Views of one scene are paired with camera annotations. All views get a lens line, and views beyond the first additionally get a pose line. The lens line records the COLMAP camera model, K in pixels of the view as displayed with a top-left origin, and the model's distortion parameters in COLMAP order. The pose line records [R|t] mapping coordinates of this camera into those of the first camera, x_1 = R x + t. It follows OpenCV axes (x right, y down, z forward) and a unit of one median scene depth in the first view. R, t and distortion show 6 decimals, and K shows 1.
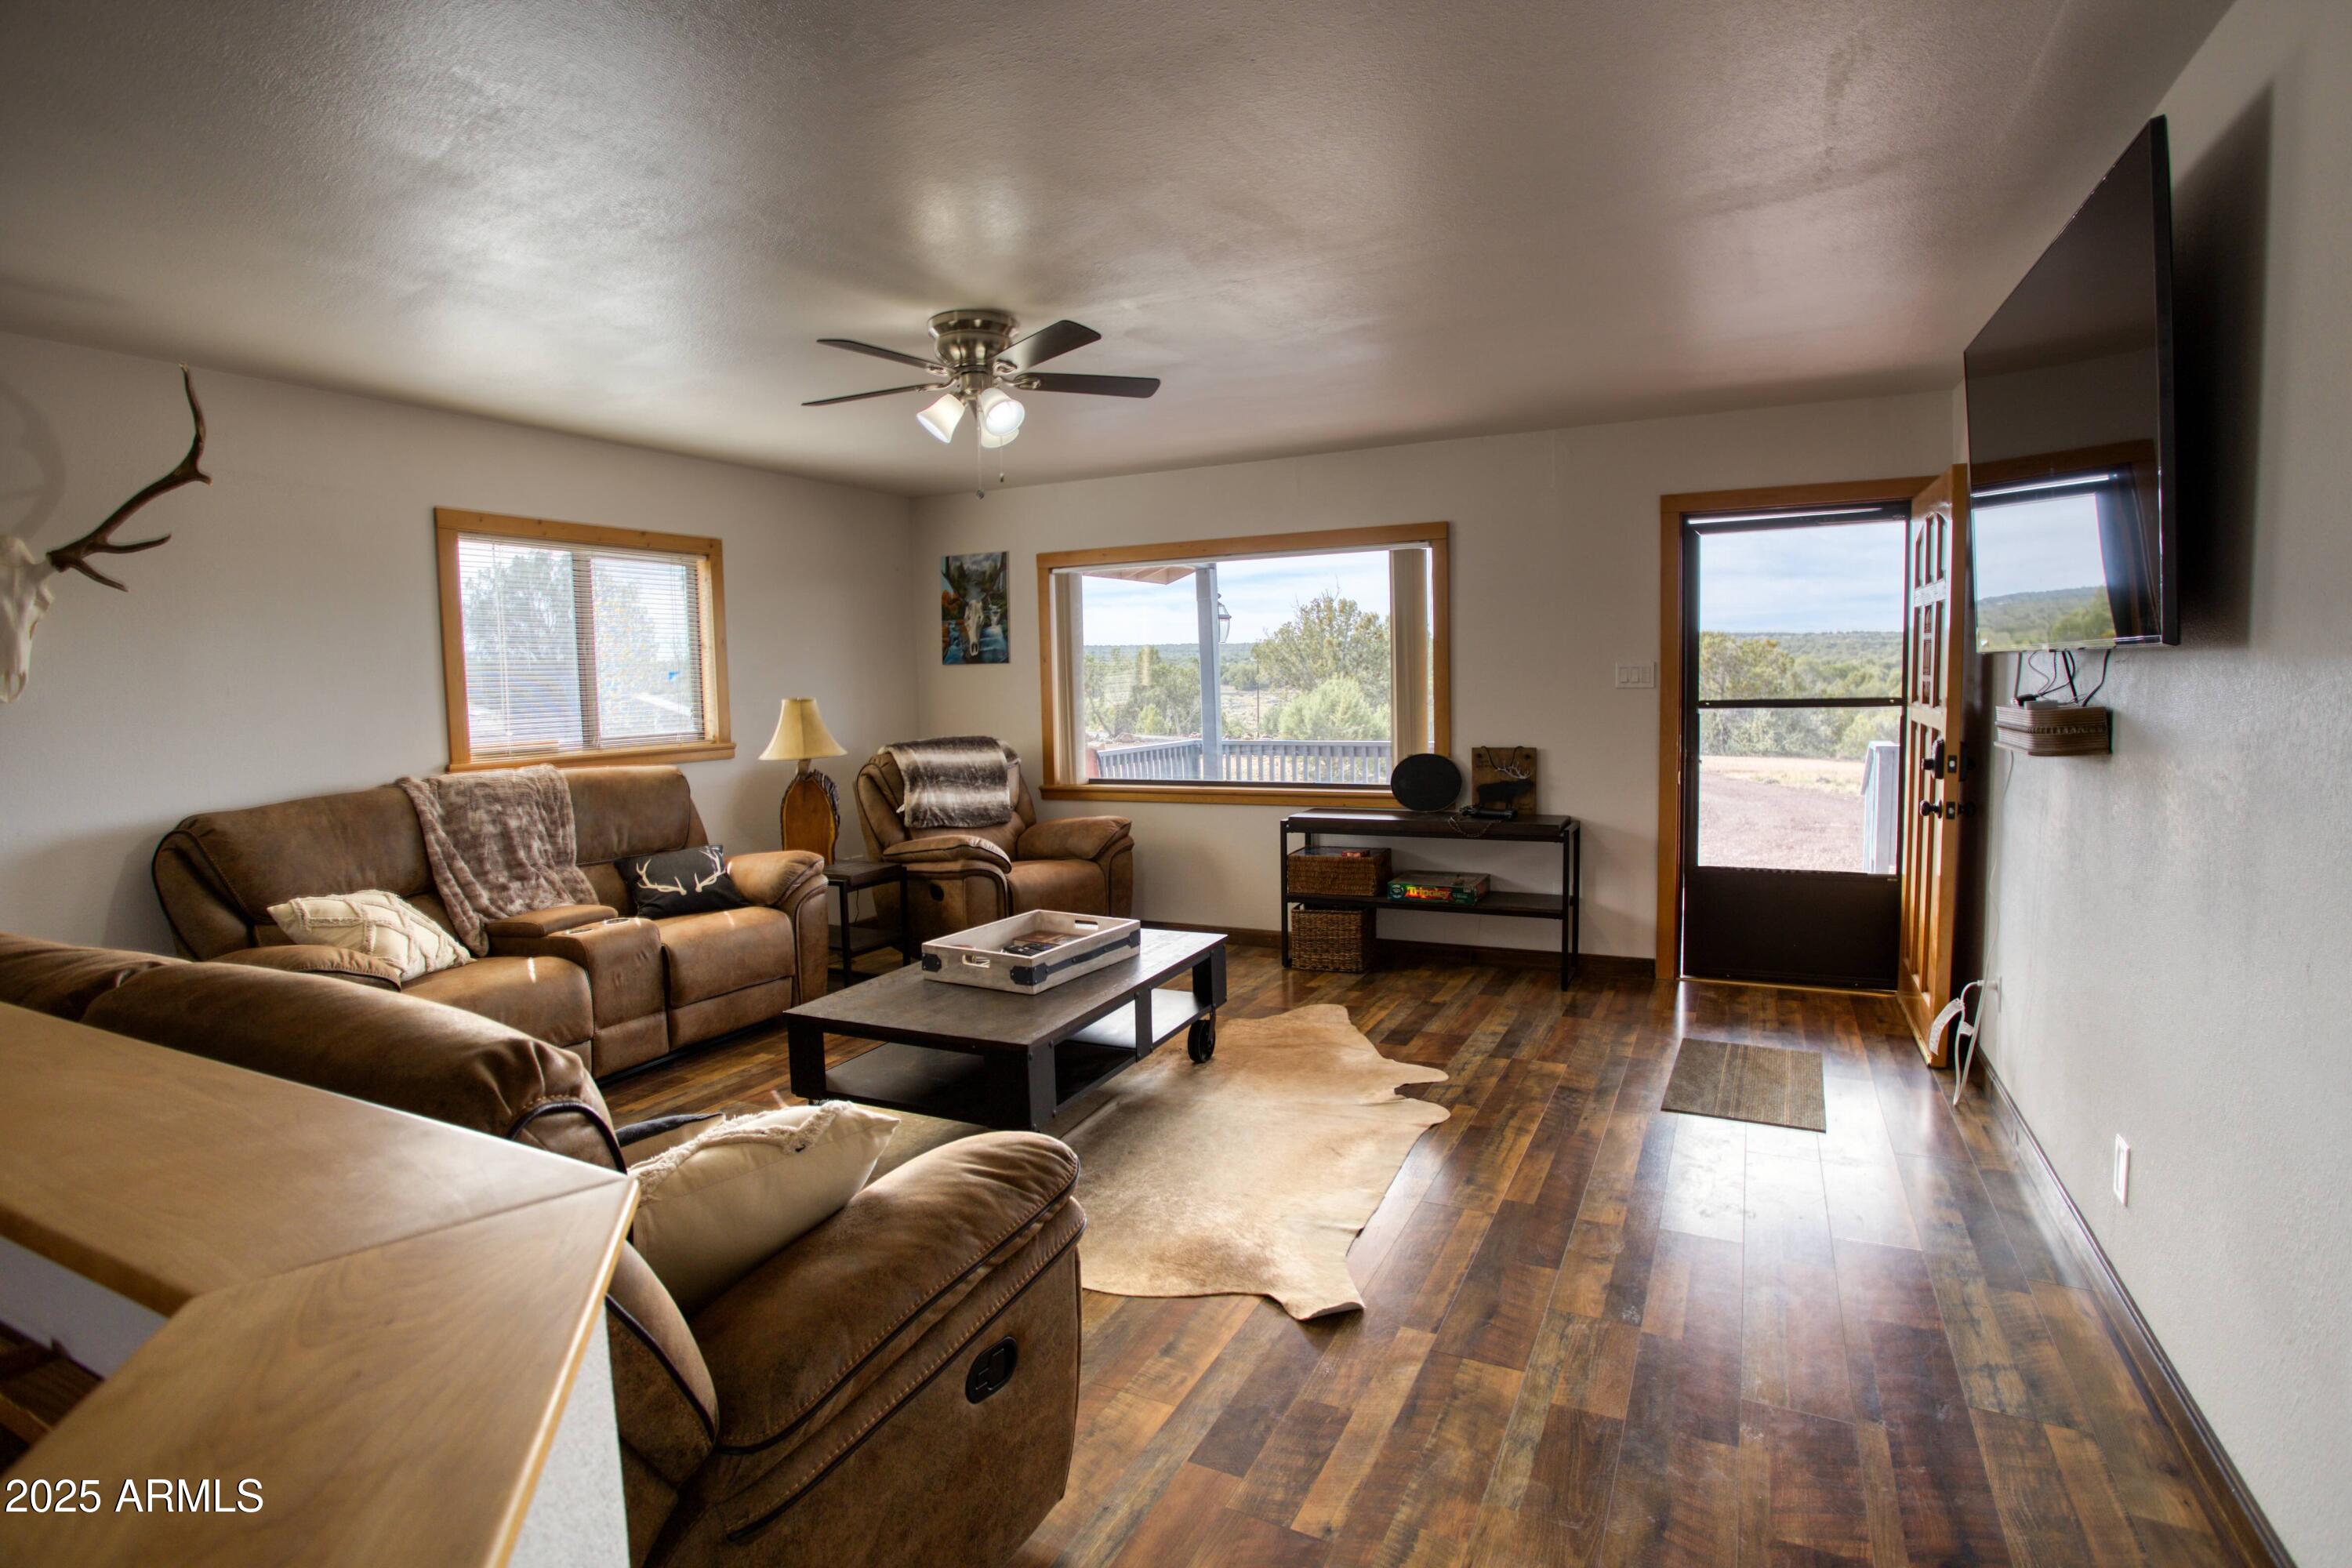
lens RADIAL K [[1163.7, 0, 1184.0], [0, 1163.7, 769.6], [0, 0, 1]] dist [-0.074446, 0.036909]
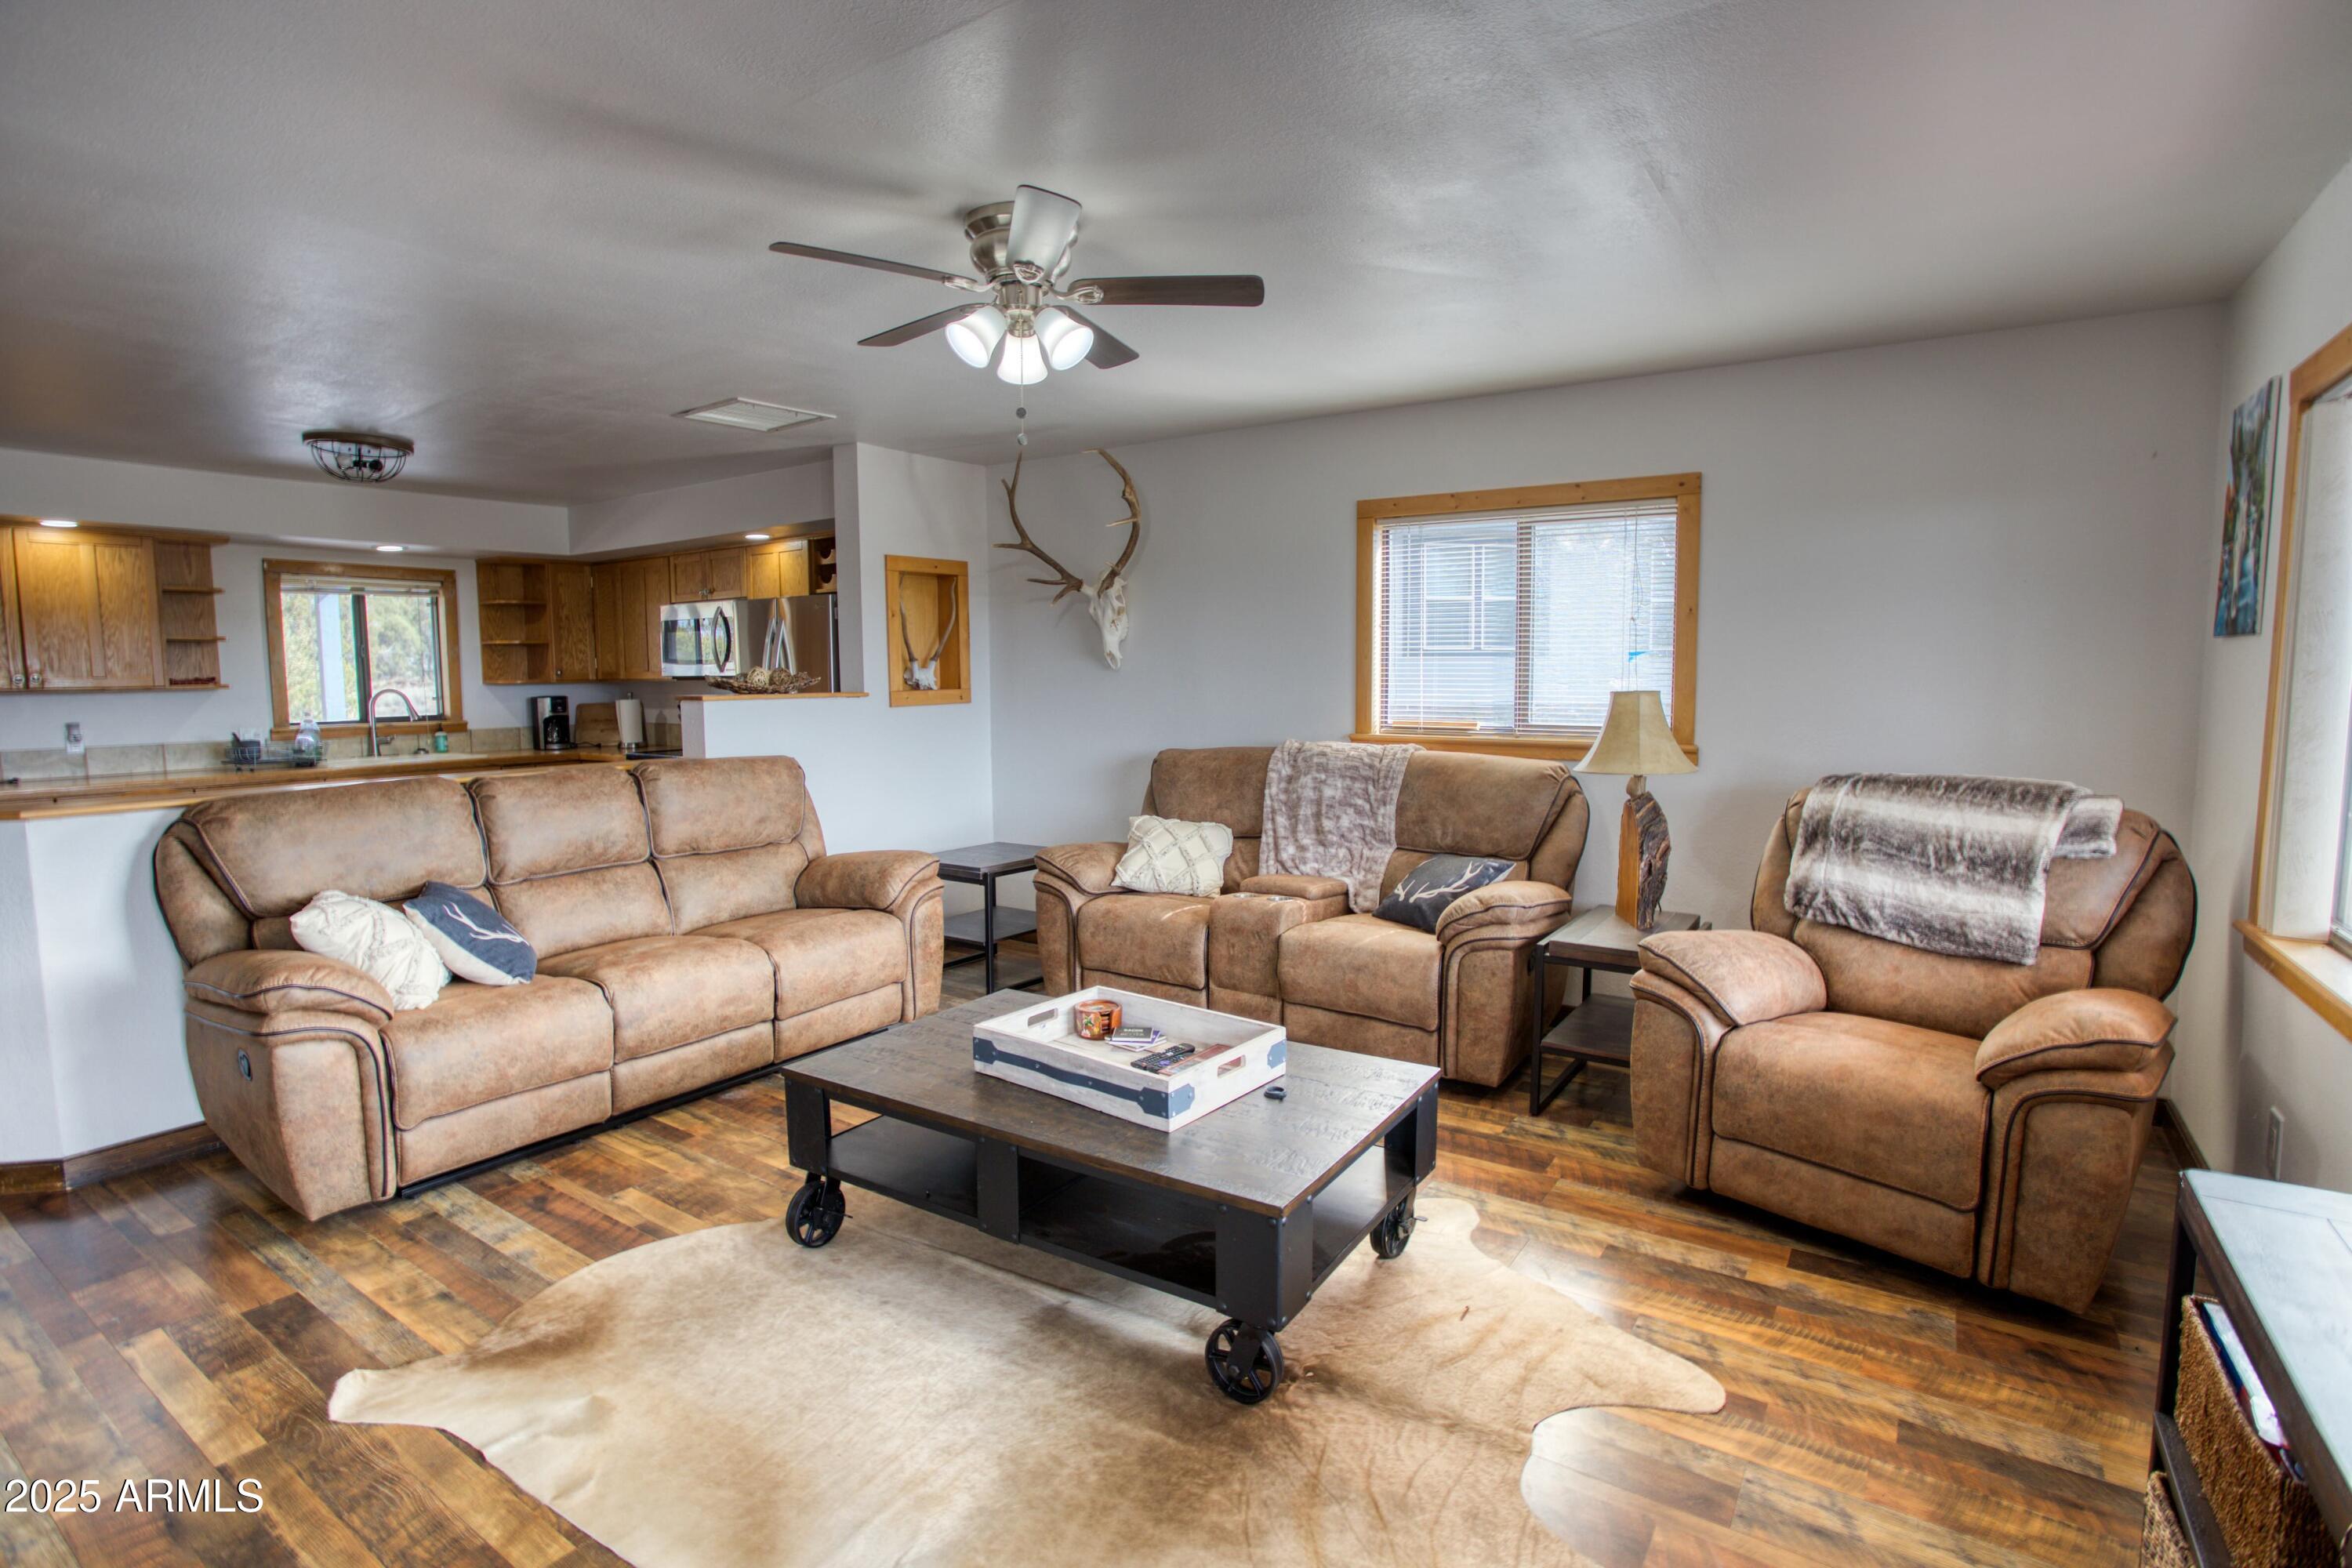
lens RADIAL K [[1163.7, 0, 1184.0], [0, 1163.7, 769.6], [0, 0, 1]] dist [-0.074446, 0.036909]
pose [[-0.137425, 0.110593, -0.984319, 0.510015], [-0.072520, 0.989957, 0.121351, -0.098584], [0.987854, 0.088060, -0.128024, 1.023823]]
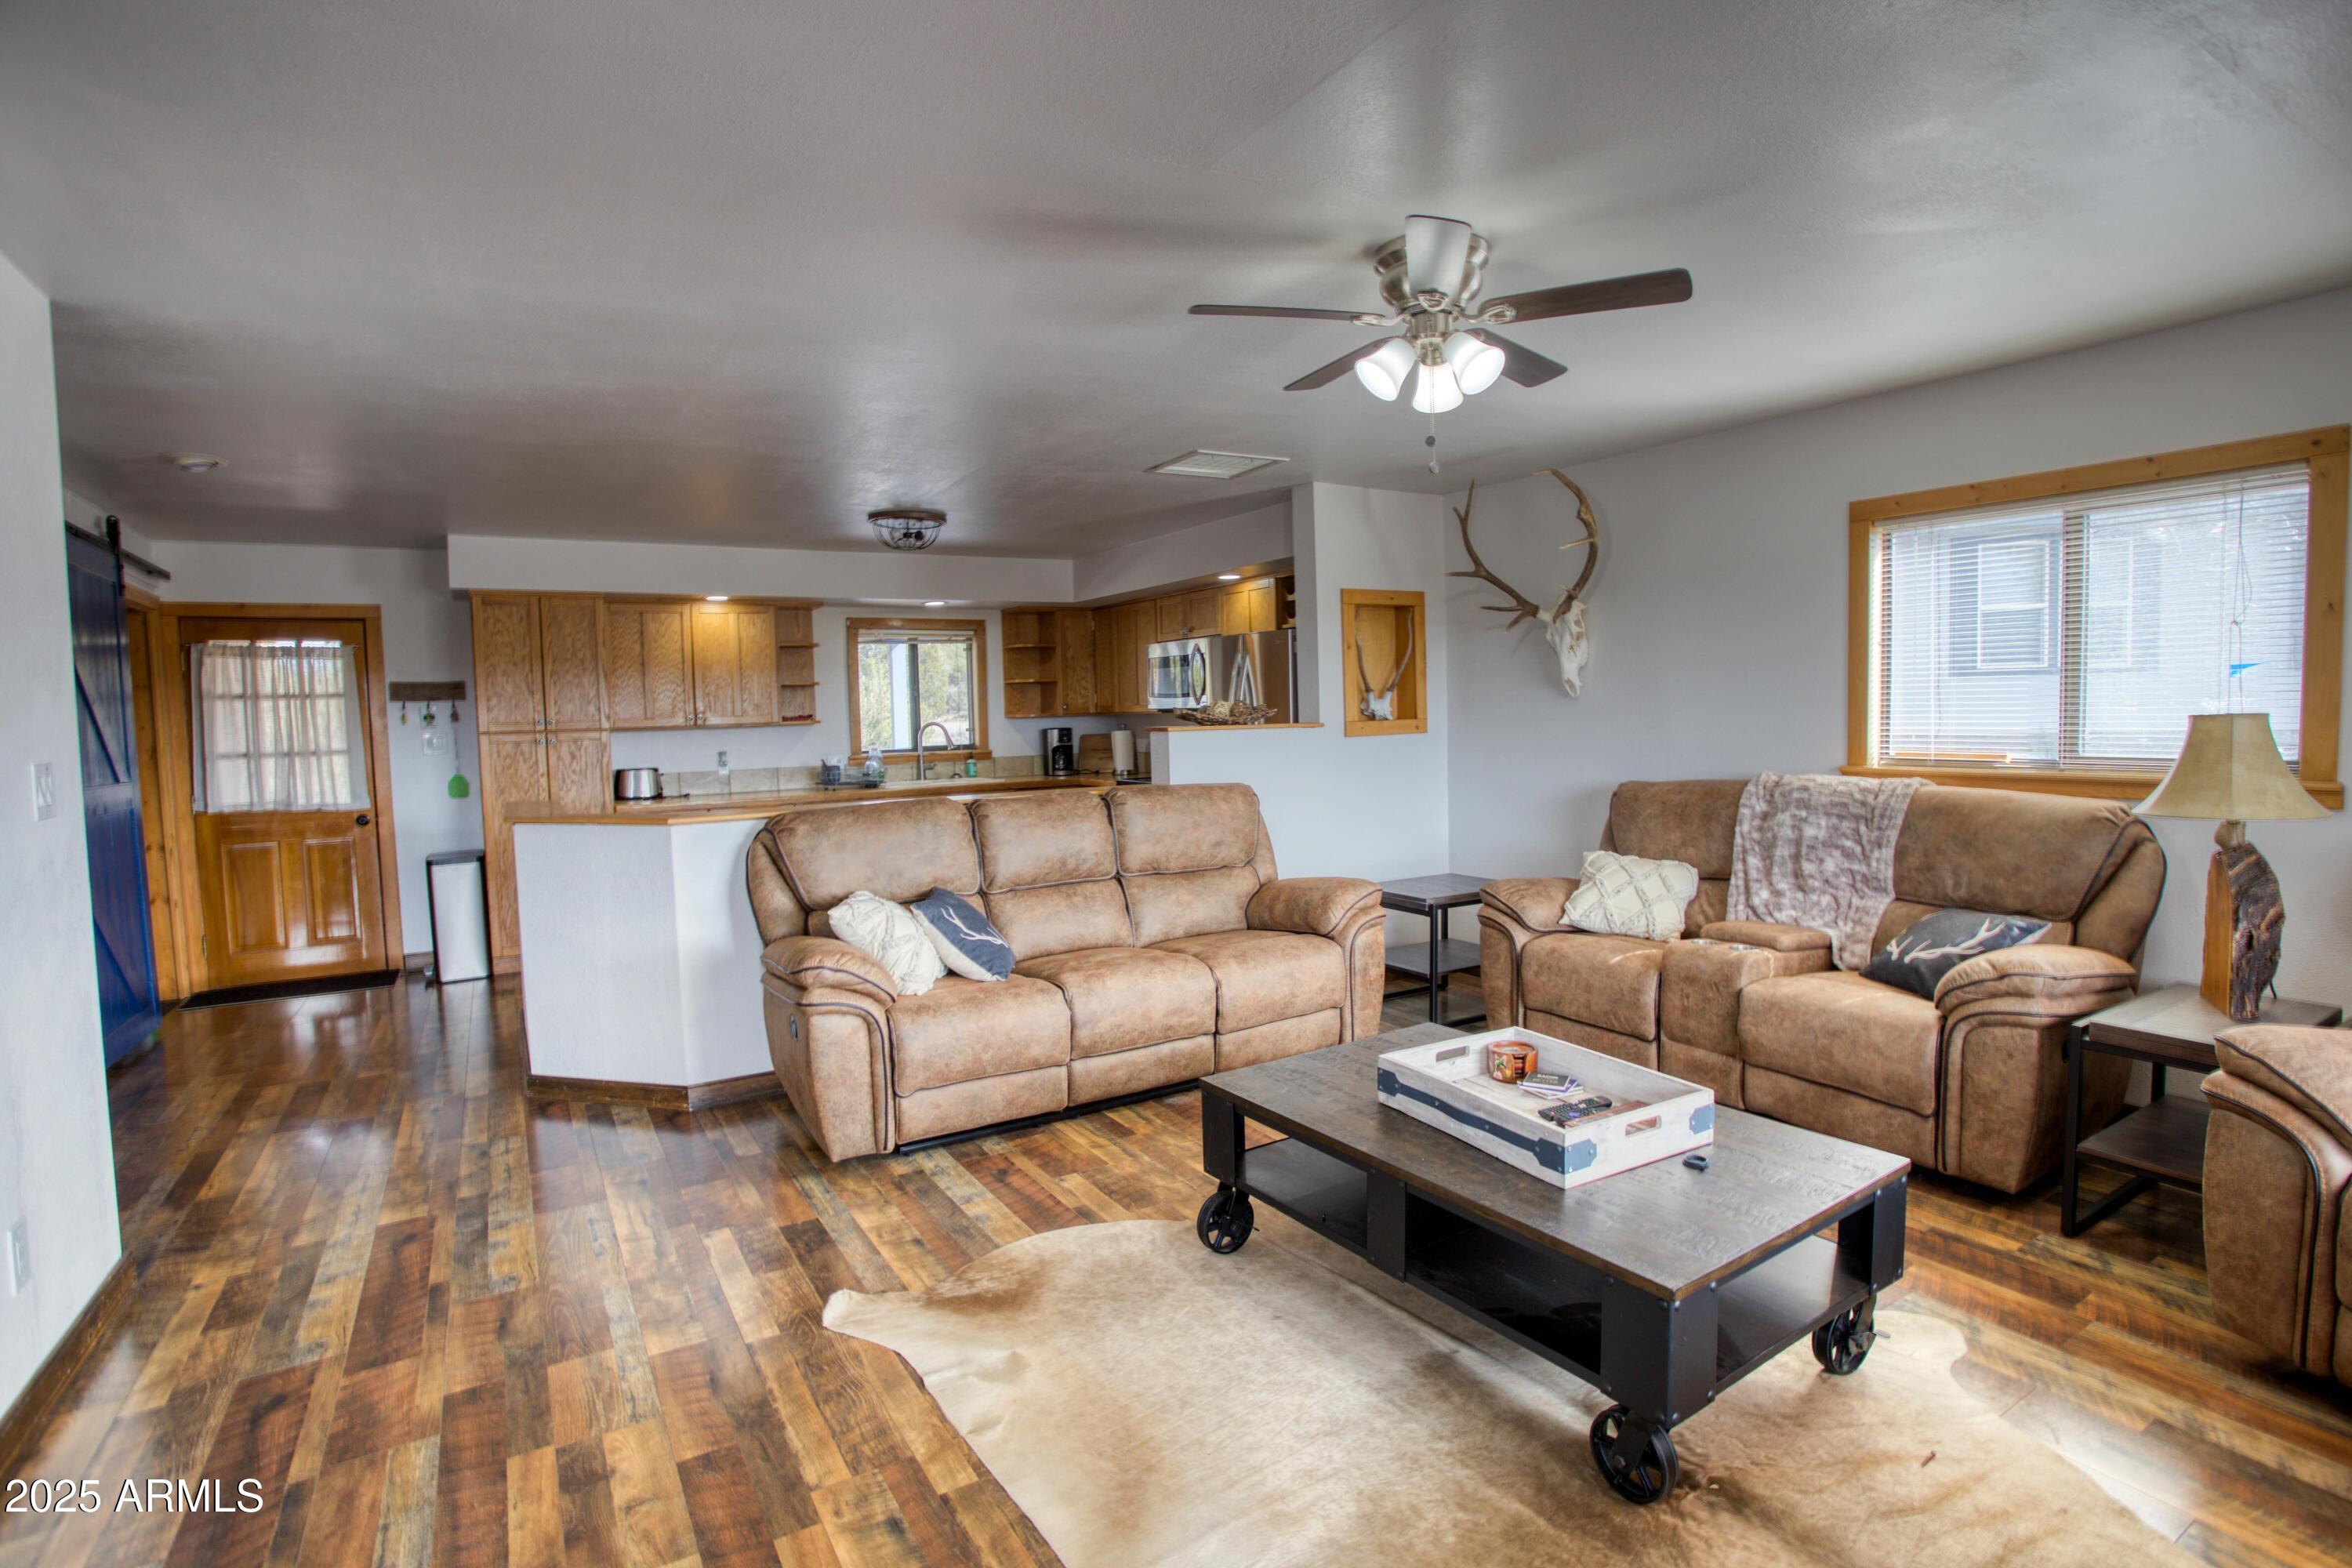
lens RADIAL K [[1163.7, 0, 1184.0], [0, 1163.7, 769.6], [0, 0, 1]] dist [-0.074446, 0.036909]
pose [[-0.530571, 0.082879, -0.843579, 0.493365], [-0.033451, 0.992386, 0.118538, -0.101519], [0.846980, 0.091112, -0.523758, 1.072402]]
